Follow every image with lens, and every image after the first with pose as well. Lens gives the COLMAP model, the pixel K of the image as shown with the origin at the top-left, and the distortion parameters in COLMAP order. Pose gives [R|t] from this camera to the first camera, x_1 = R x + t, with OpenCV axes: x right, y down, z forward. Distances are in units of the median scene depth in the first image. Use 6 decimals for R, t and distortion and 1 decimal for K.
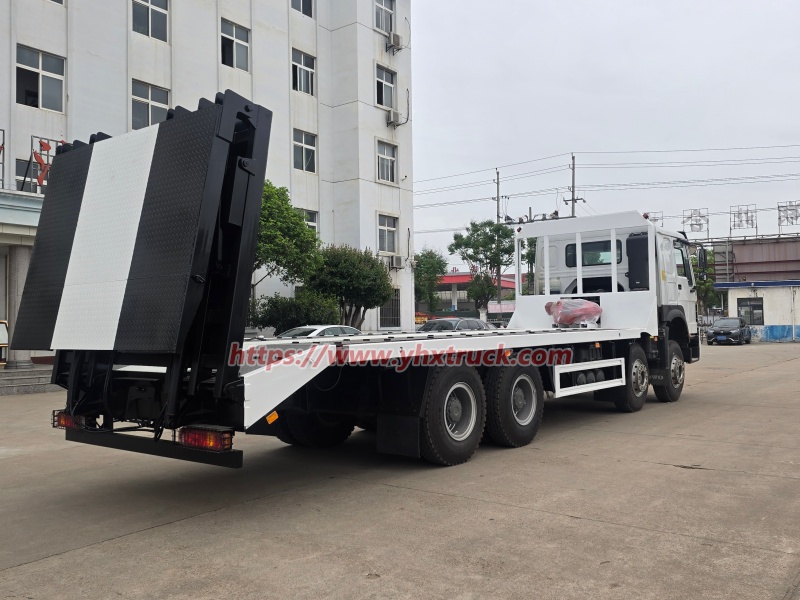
lens RADIAL K [[707.6, 0, 396.5], [0, 707.6, 285.9], [0, 0, 1]] dist [0.092964, -0.102153]
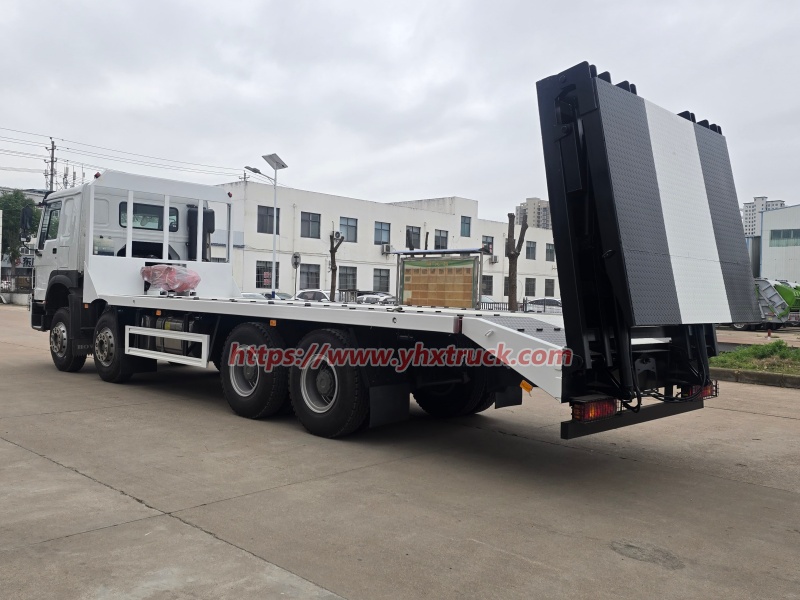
lens RADIAL K [[707.6, 0, 370.5], [0, 707.6, 310.9], [0, 0, 1]] dist [0.092964, -0.102153]
pose [[0.112710, -0.006714, 0.993605, -0.270878], [-0.080105, 0.996661, 0.015822, 0.017309], [-0.990394, -0.081376, 0.111796, 0.248668]]
